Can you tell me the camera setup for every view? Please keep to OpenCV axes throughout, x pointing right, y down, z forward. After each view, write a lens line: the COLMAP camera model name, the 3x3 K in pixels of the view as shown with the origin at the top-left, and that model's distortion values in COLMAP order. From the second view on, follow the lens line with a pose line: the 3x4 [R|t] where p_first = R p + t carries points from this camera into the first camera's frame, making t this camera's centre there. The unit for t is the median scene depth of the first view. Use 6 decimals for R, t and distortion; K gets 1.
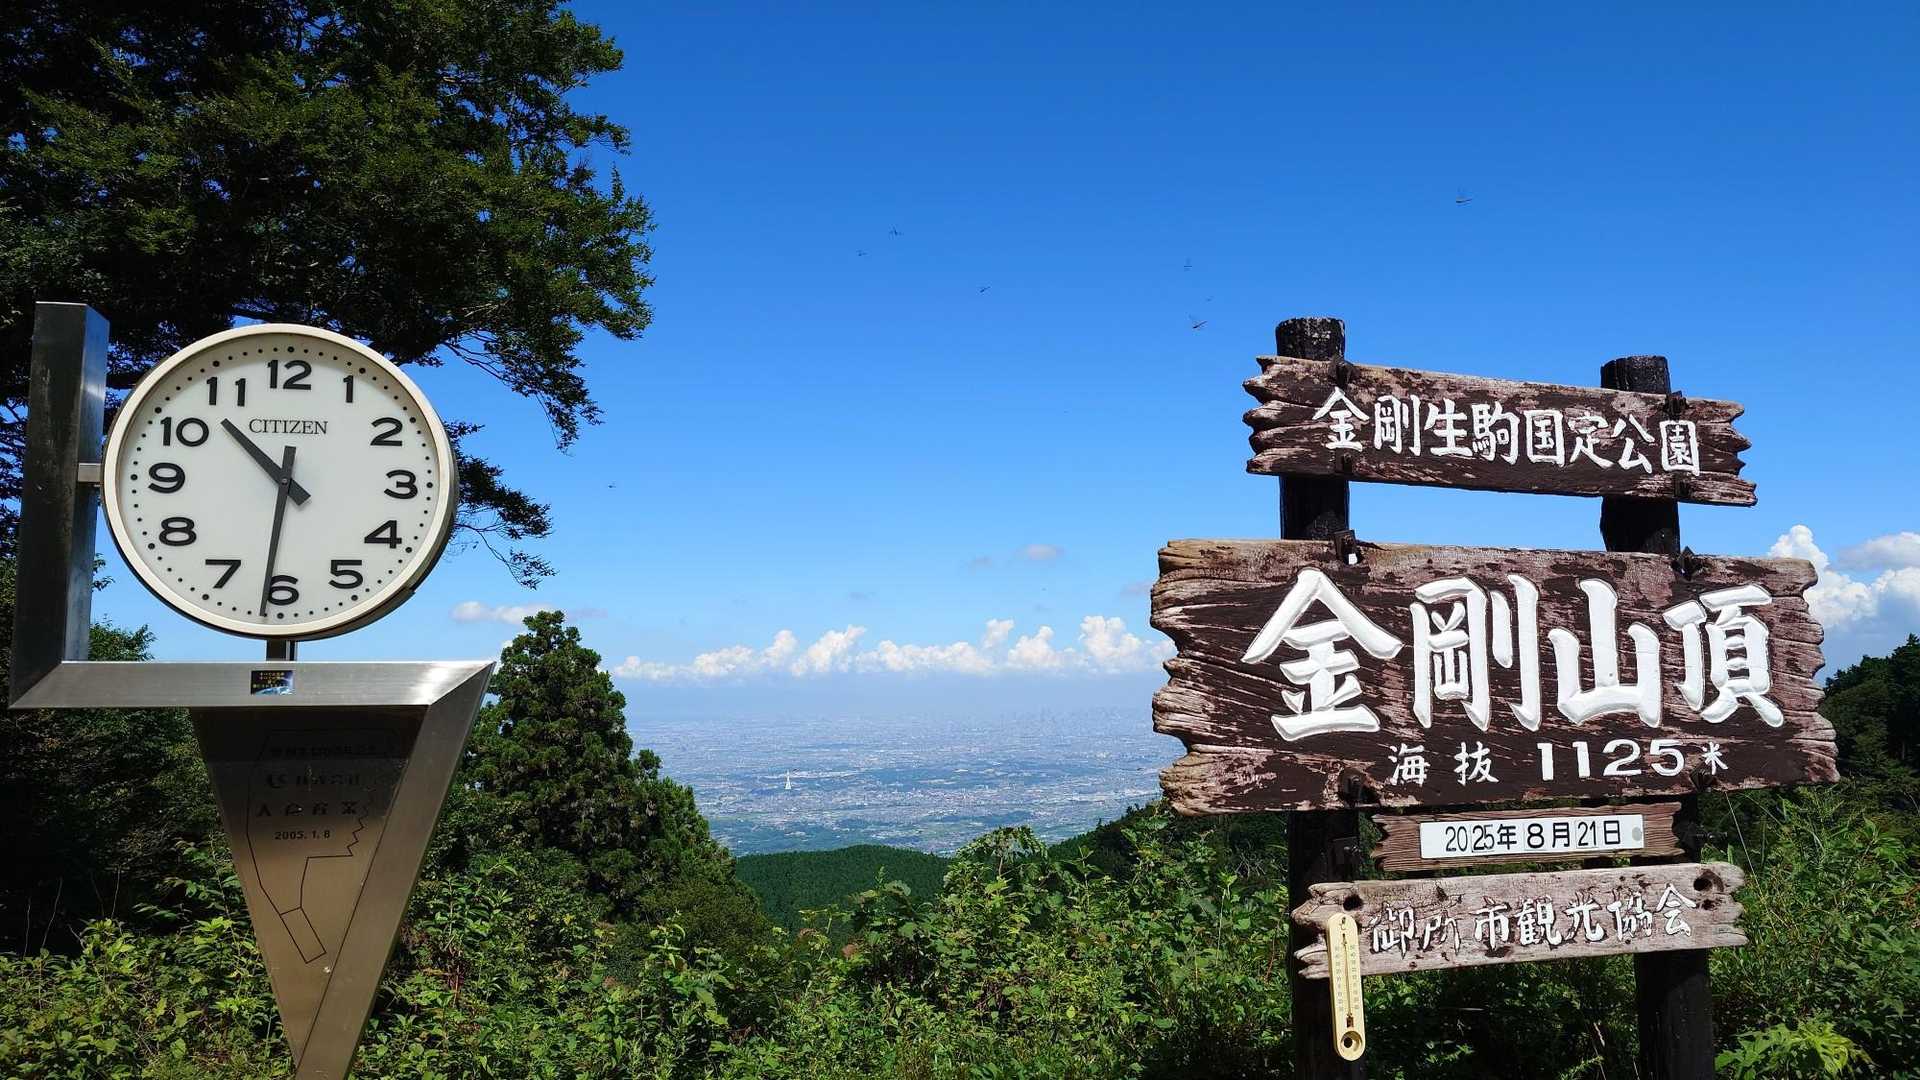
lens RADIAL K [[1409.9, 0, 960.0], [0, 1409.9, 540.0], [0, 0, 1]] dist [-0.003654, -0.000367]
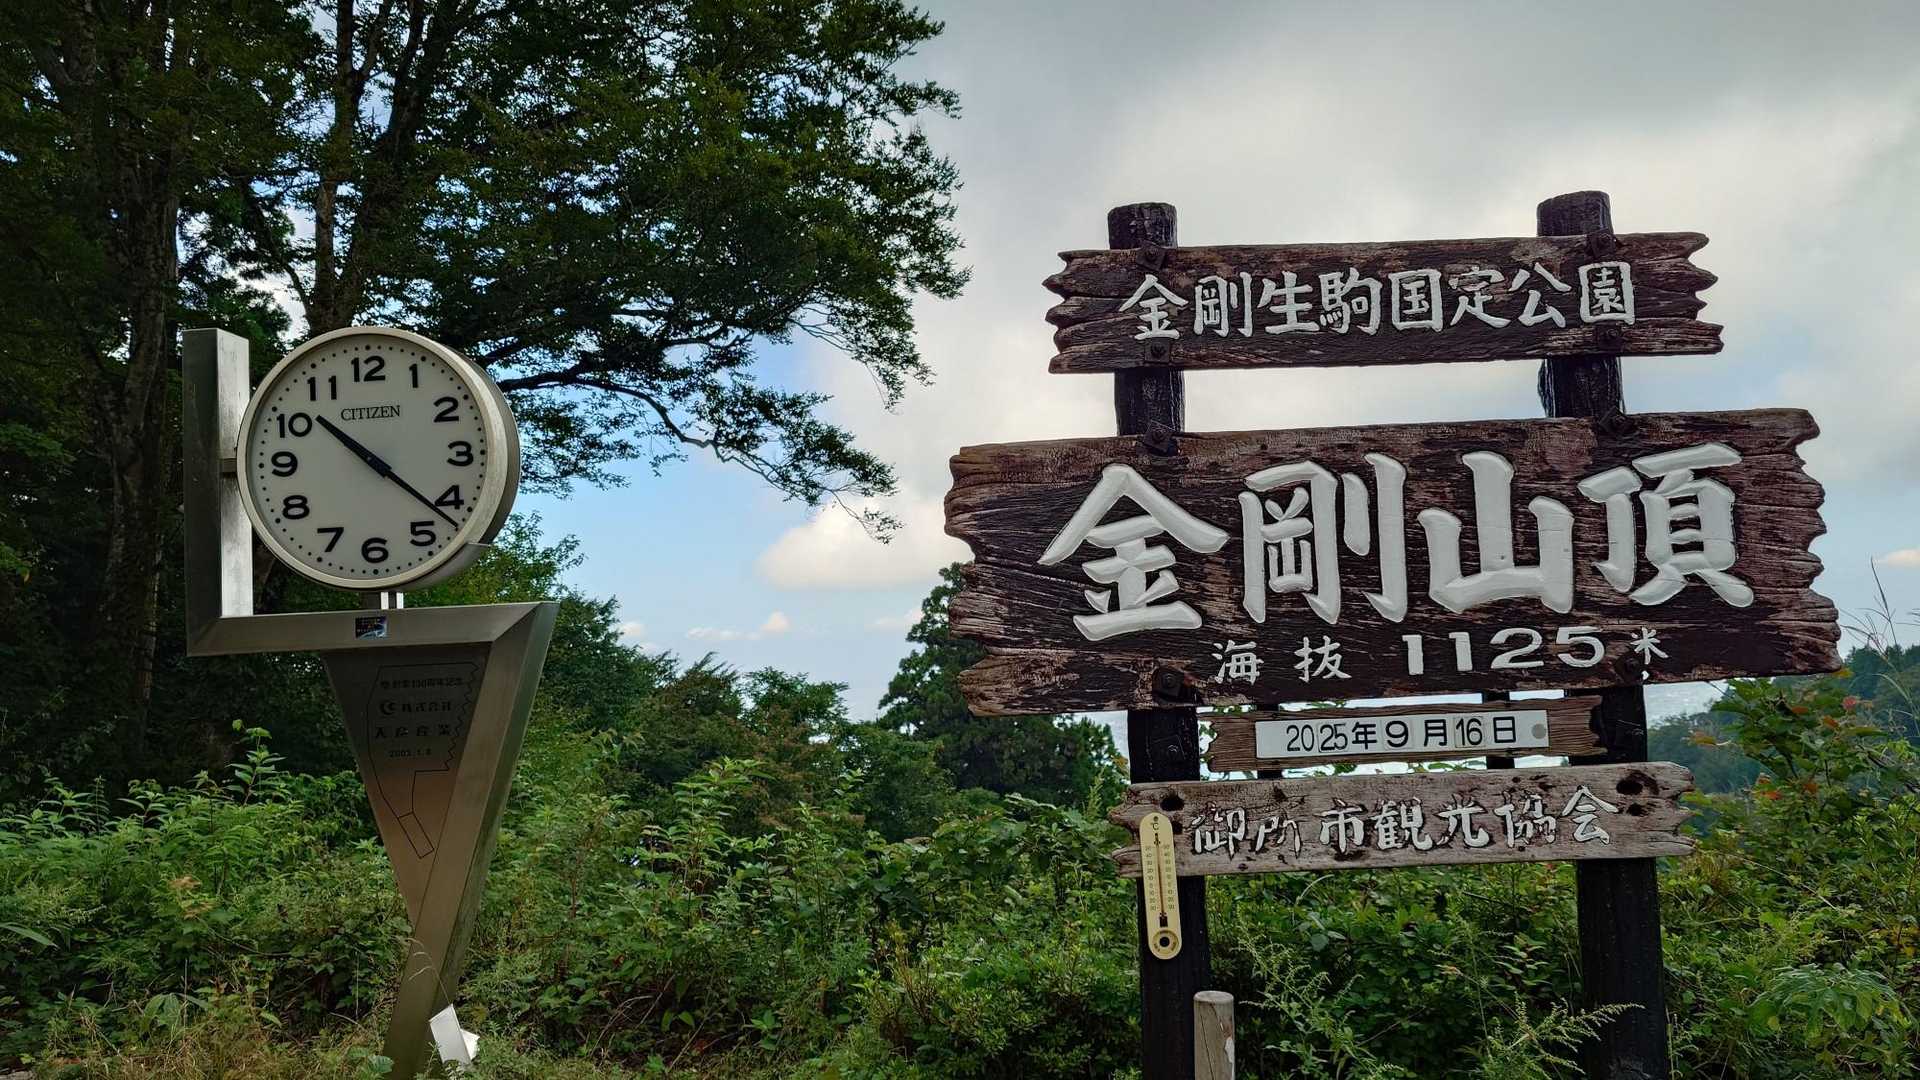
lens RADIAL K [[1402.8, 0, 948.0], [0, 1402.8, 567.5], [0, 0, 1]] dist [-0.002364, -0.003099]
pose [[0.942885, -0.053944, -0.328722, 0.428881], [0.073603, 0.996149, 0.047647, 0.034027], [0.324886, -0.069121, 0.943224, 0.038775]]
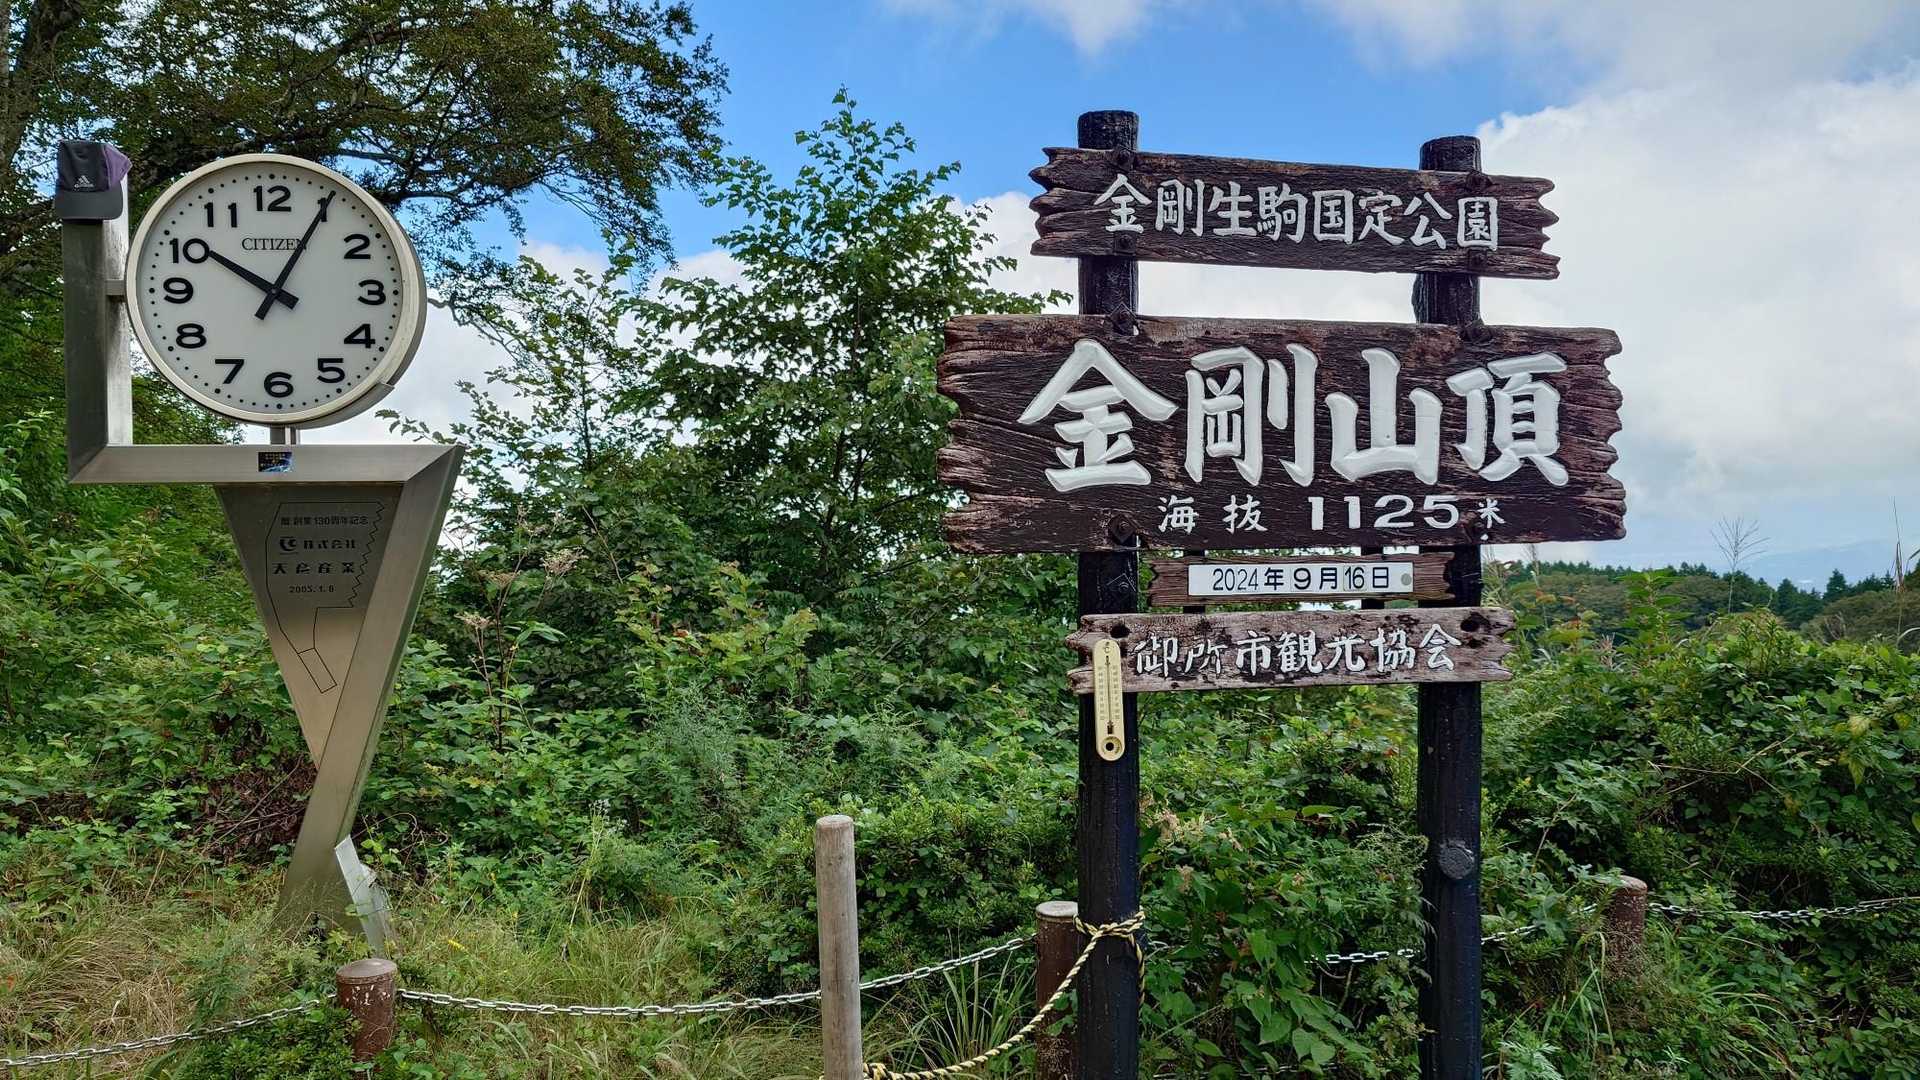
lens RADIAL K [[1402.8, 0, 948.0], [0, 1402.8, 567.5], [0, 0, 1]] dist [-0.002364, -0.003099]
pose [[0.992180, 0.000180, -0.124819, 0.262805], [0.016770, 0.990739, 0.134738, 0.044809], [0.123687, -0.135777, 0.982988, -0.131155]]
